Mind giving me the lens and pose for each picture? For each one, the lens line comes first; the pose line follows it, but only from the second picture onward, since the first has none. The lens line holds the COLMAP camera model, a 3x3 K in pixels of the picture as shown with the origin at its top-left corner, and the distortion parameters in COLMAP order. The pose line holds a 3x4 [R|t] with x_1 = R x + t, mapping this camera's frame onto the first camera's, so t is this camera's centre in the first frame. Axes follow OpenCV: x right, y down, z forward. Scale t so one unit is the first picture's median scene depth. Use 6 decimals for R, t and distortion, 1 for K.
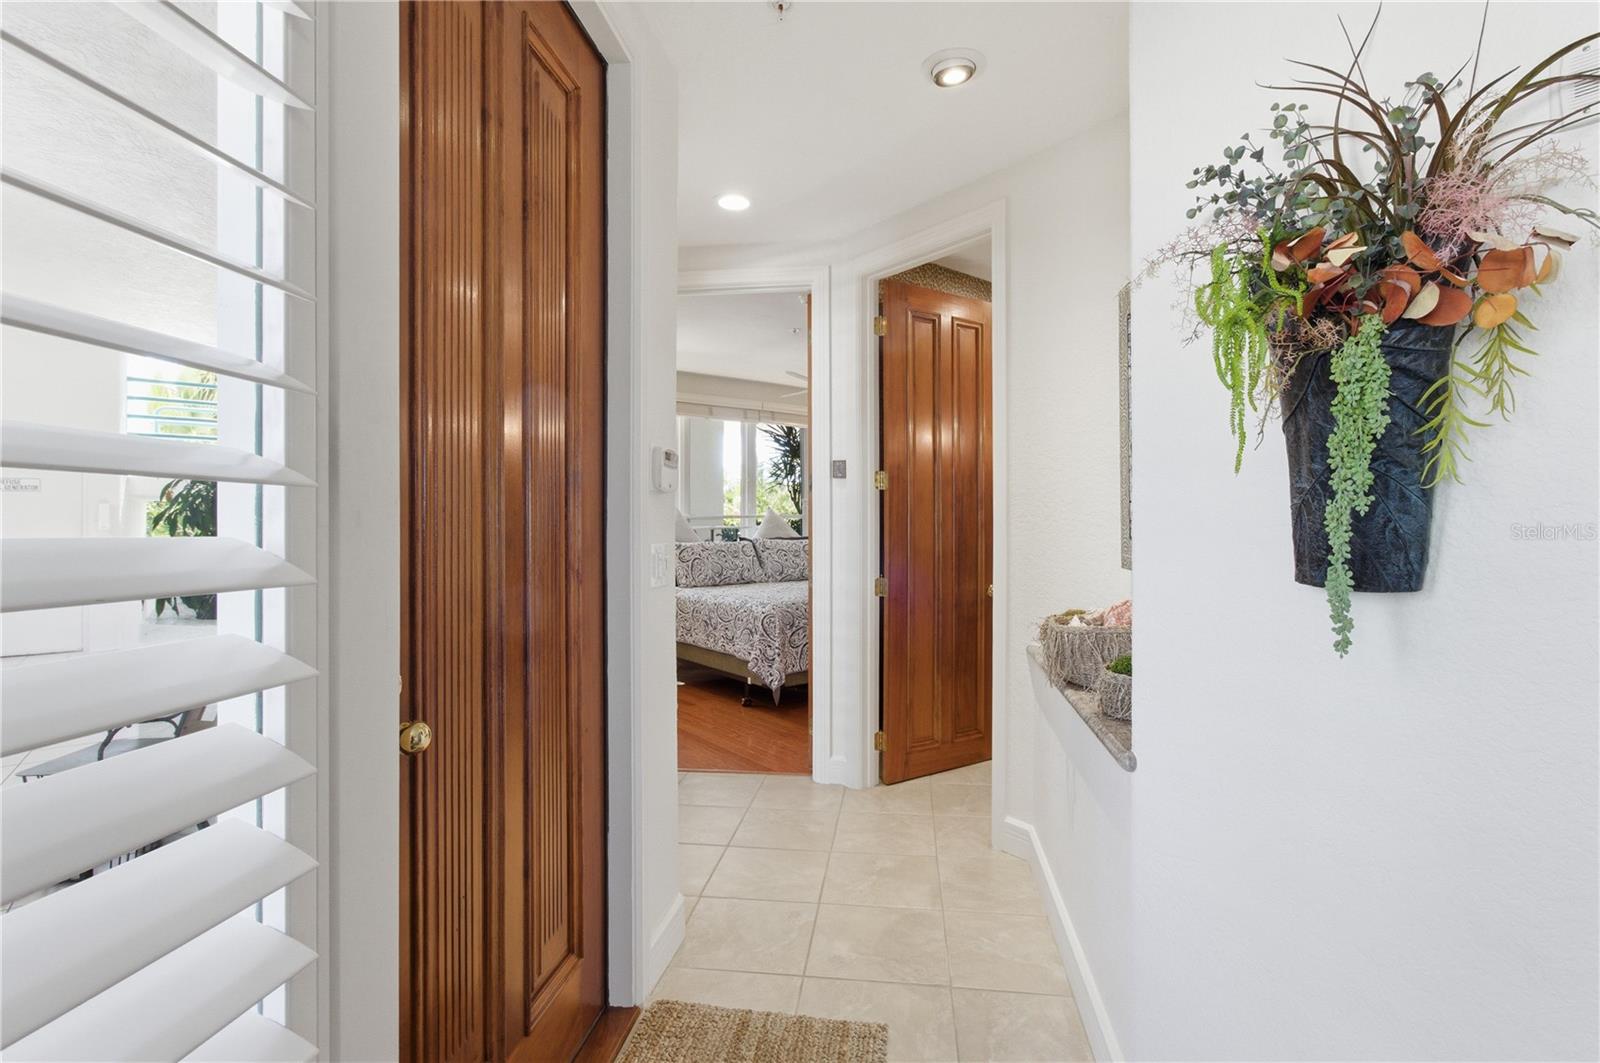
lens RADIAL K [[767.8, 0, 798.1], [0, 767.8, 522.7], [0, 0, 1]] dist [0.007480, 0.001127]
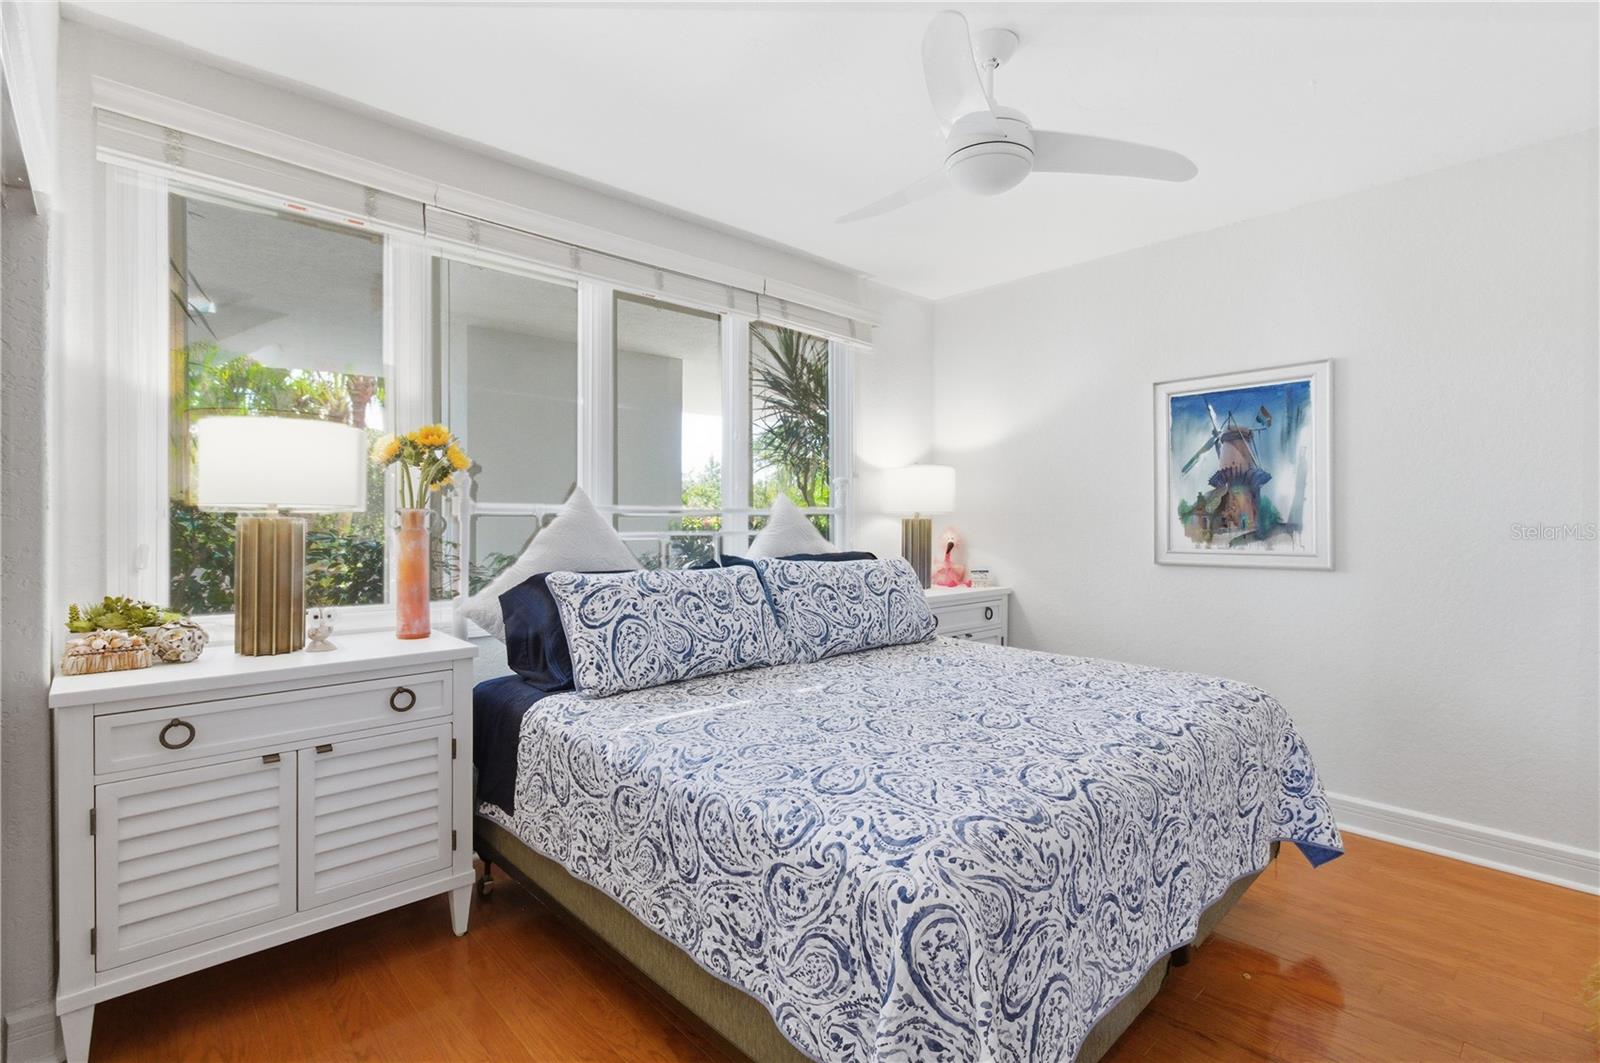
lens RADIAL K [[767.8, 0, 798.1], [0, 767.8, 522.7], [0, 0, 1]] dist [0.007480, 0.001127]
pose [[0.995963, 0.000730, 0.089762, -0.109602], [-0.000892, 0.999998, 0.001764, -0.002064], [-0.089761, -0.001837, 0.995962, 0.821895]]
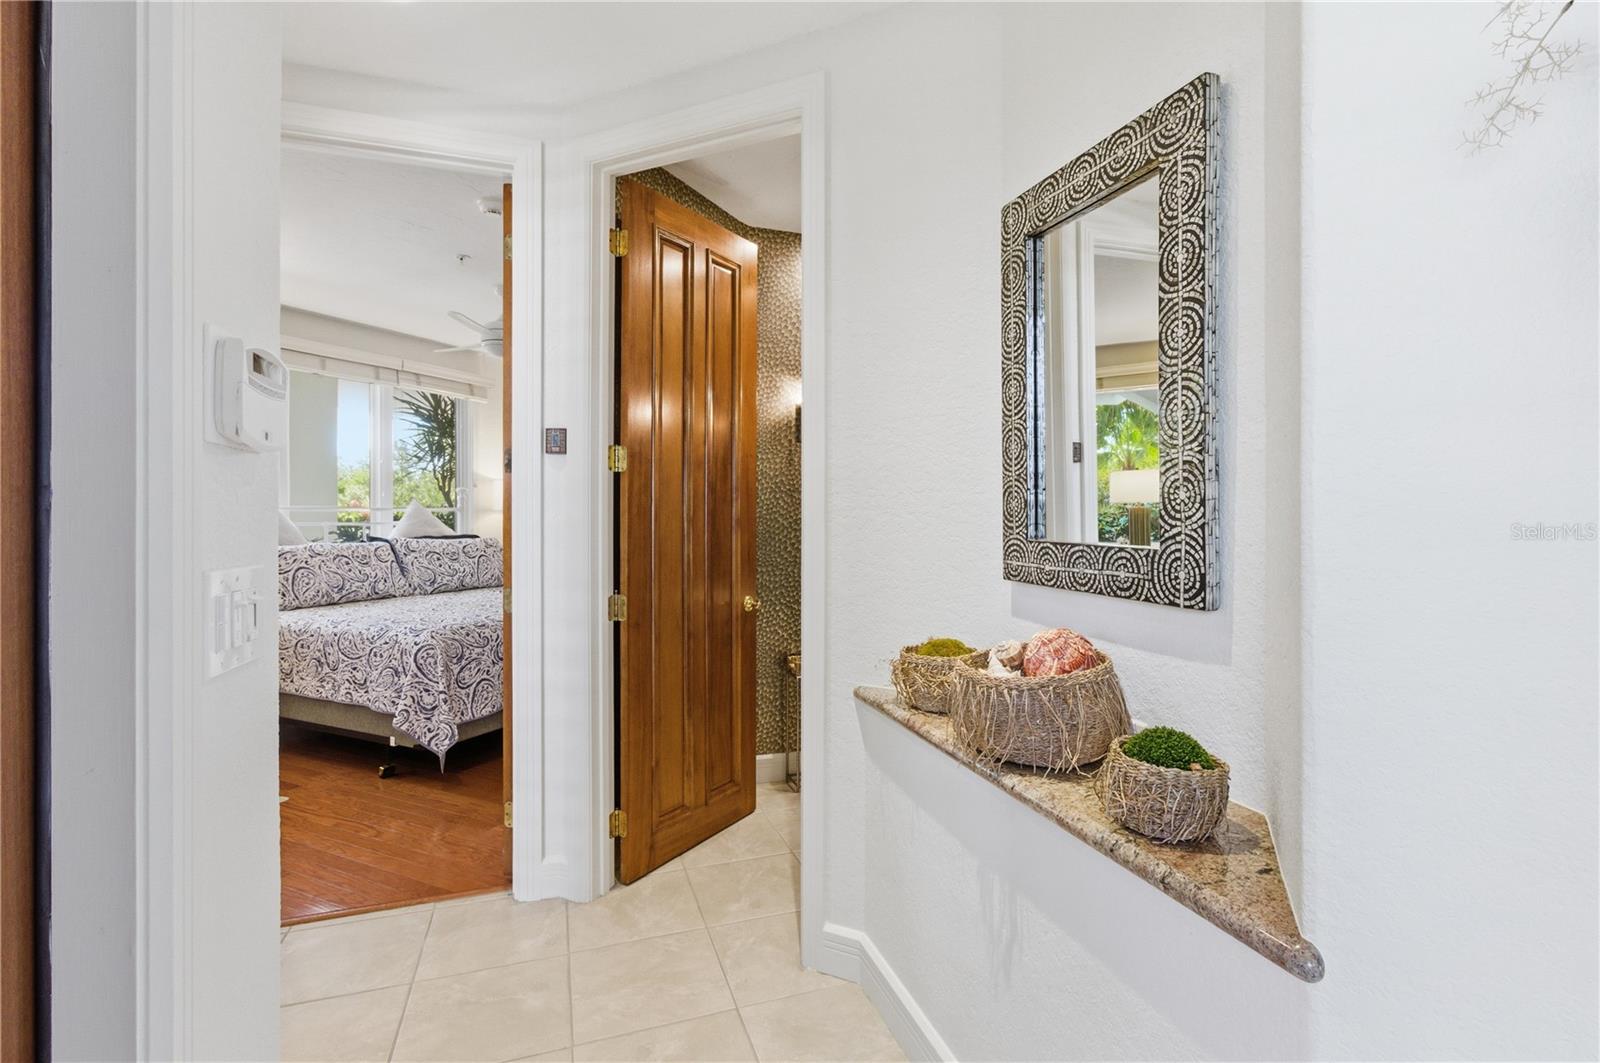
lens RADIAL K [[755.5, 0, 798.4], [0, 755.5, 518.4], [0, 0, 1]] dist [0.012014, 0.000450]
pose [[0.896961, 0.000794, 0.442109, -0.042008], [-0.001659, 0.999997, 0.001570, -0.000747], [-0.442107, -0.002141, 0.896960, 0.233475]]
